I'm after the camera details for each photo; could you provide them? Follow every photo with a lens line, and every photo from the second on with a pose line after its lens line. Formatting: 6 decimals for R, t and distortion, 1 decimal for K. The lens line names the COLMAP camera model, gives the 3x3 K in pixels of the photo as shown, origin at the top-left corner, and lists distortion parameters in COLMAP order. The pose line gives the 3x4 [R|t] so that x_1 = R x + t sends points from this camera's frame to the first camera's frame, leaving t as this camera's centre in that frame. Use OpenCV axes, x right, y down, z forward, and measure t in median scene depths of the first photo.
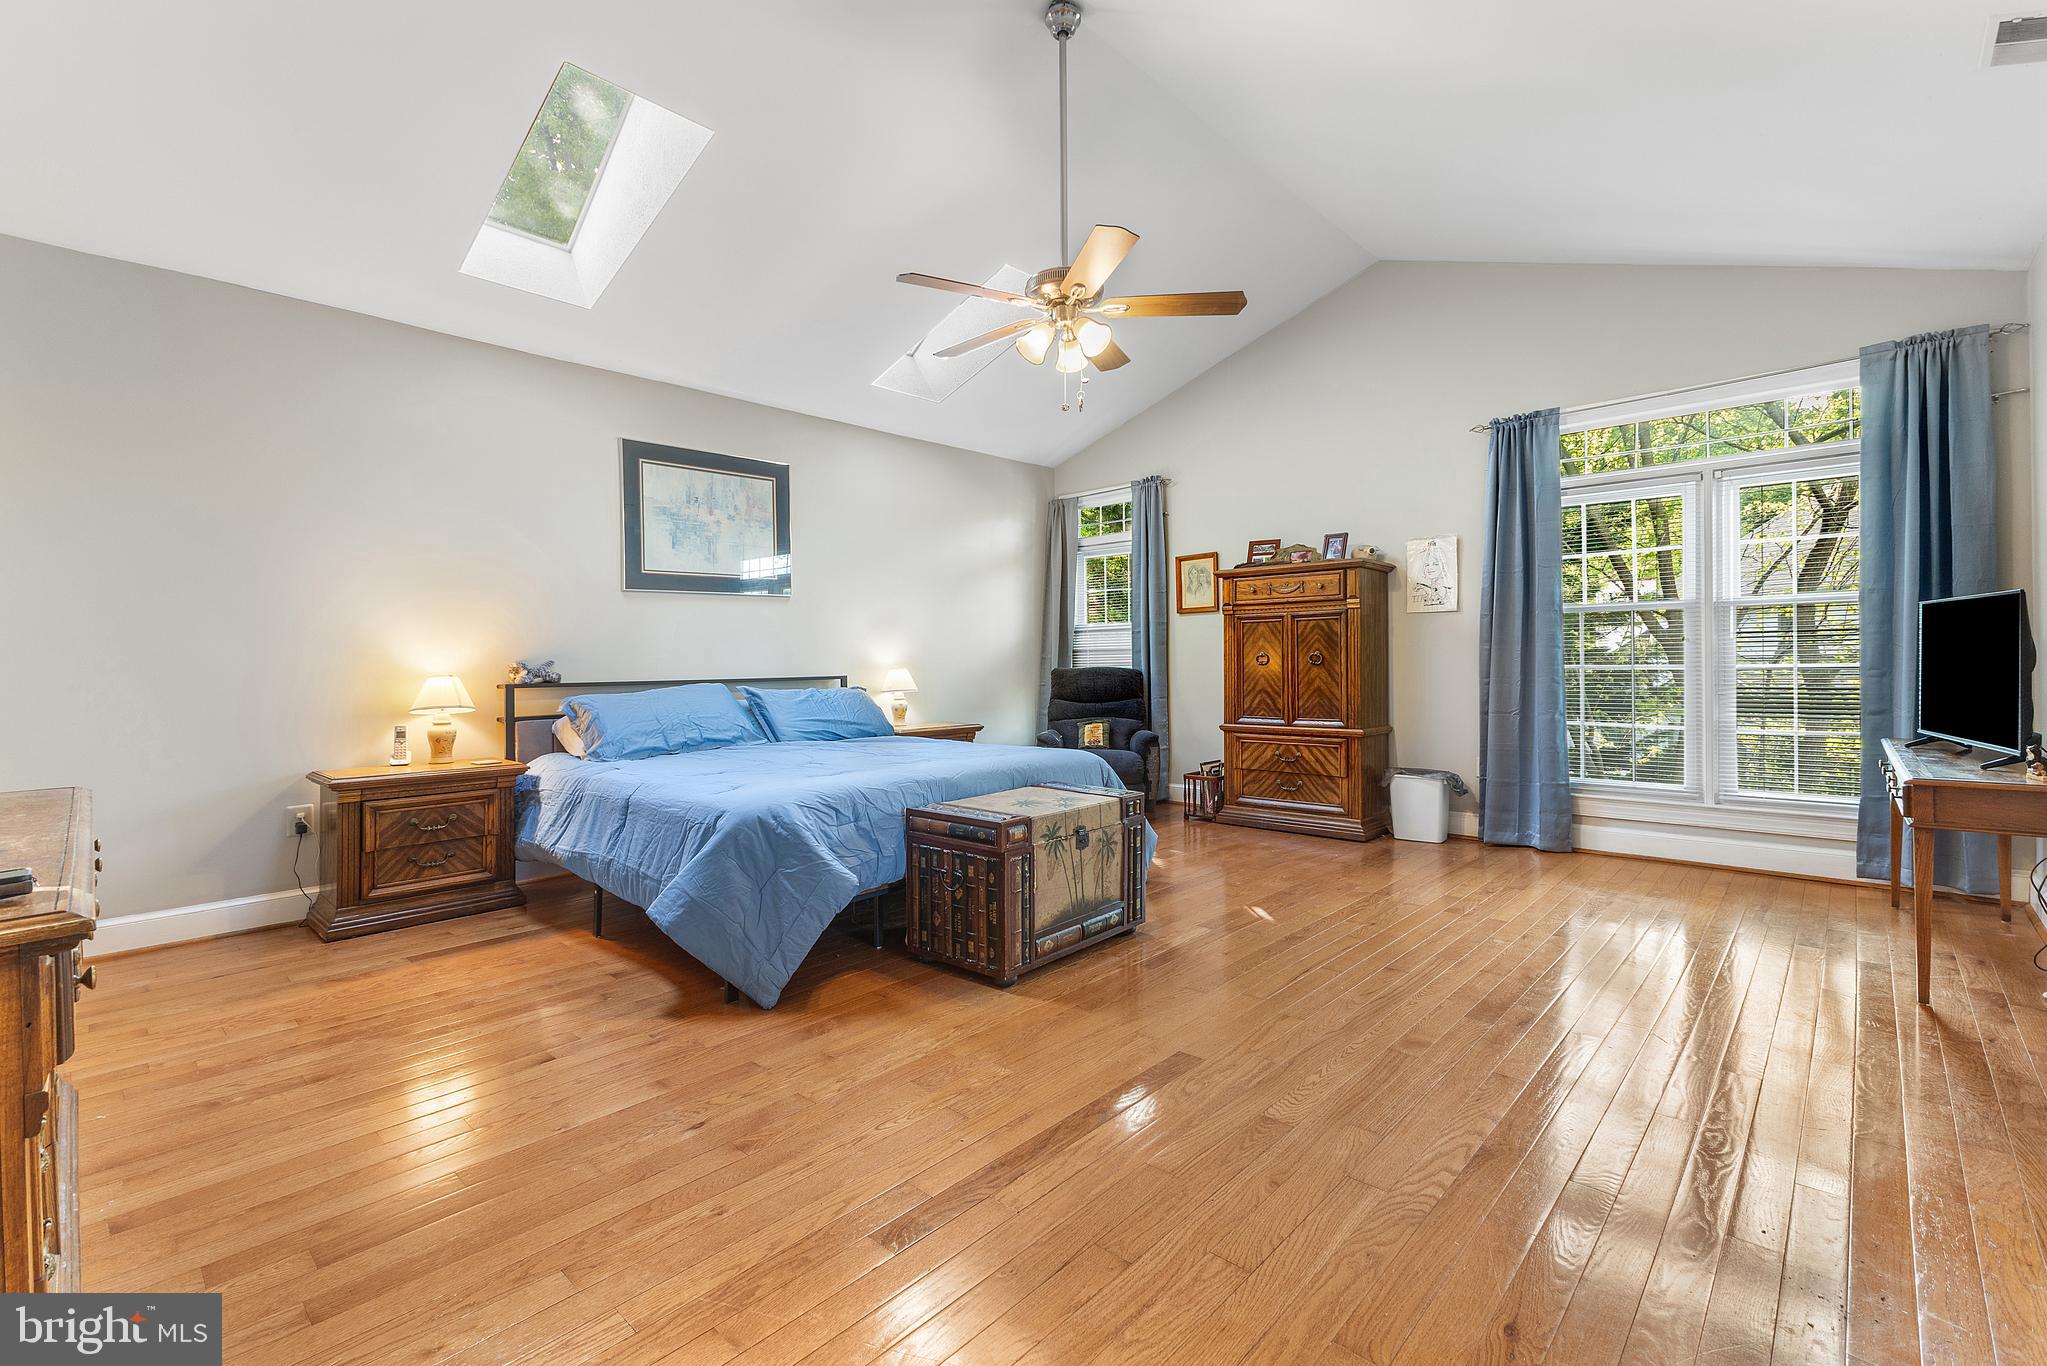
lens RADIAL K [[892.0, 0, 1026.4], [0, 892.0, 667.3], [0, 0, 1]] dist [-0.000779, -0.000217]
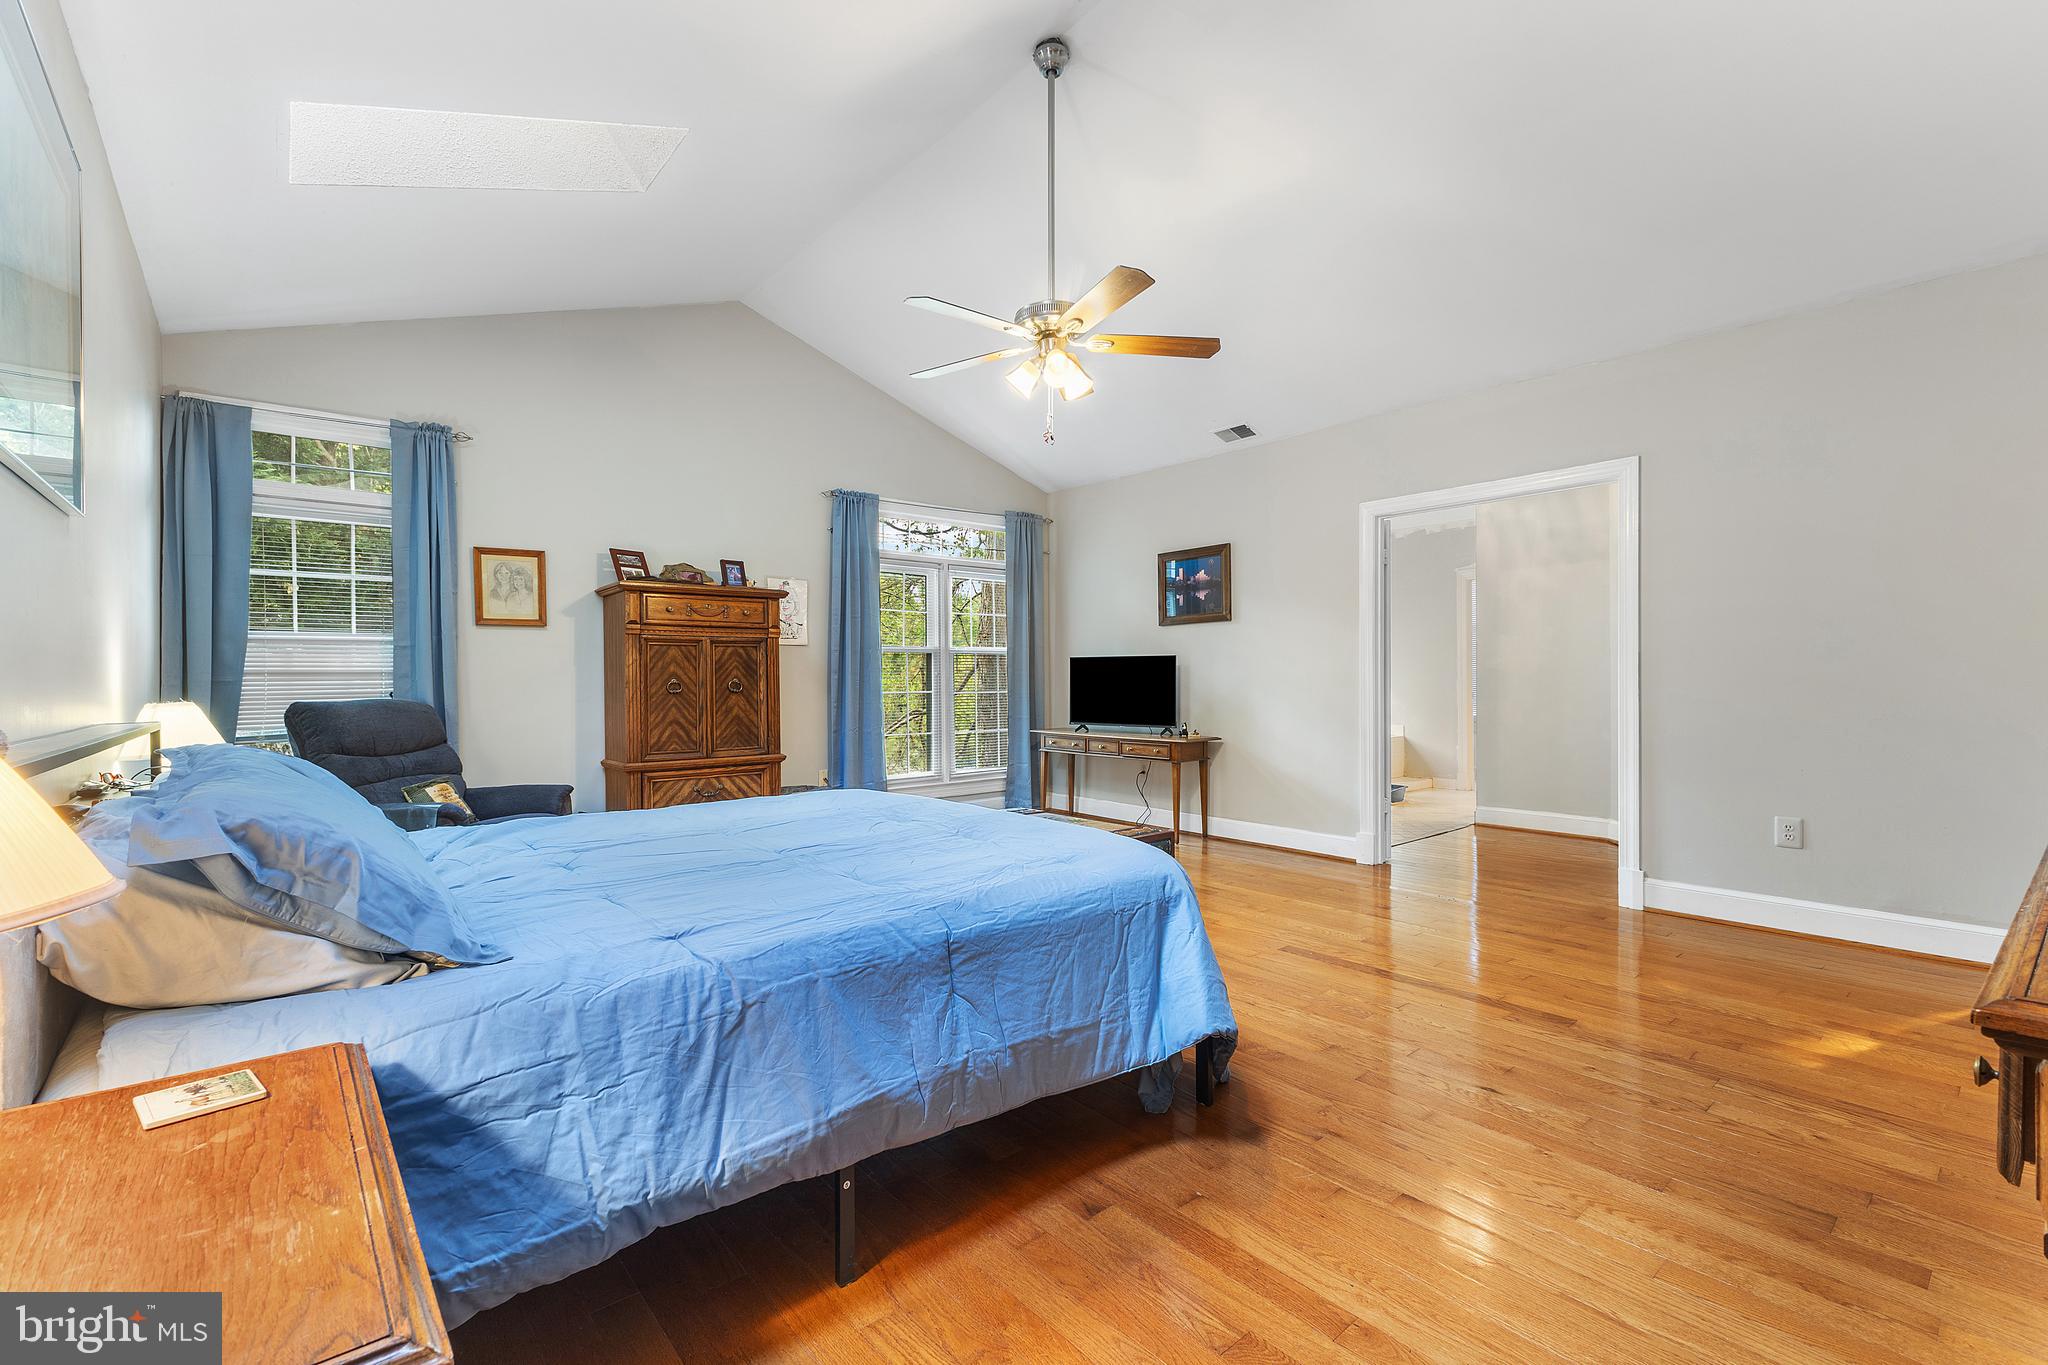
lens RADIAL K [[892.4, 0, 1027.4], [0, 892.4, 686.3], [0, 0, 1]] dist [-0.000779, -0.000217]
pose [[0.123298, 0.003826, 0.992362, -0.678566], [0.011744, 0.999917, -0.005314, -0.000264], [-0.992300, 0.012309, 0.123242, 0.620536]]
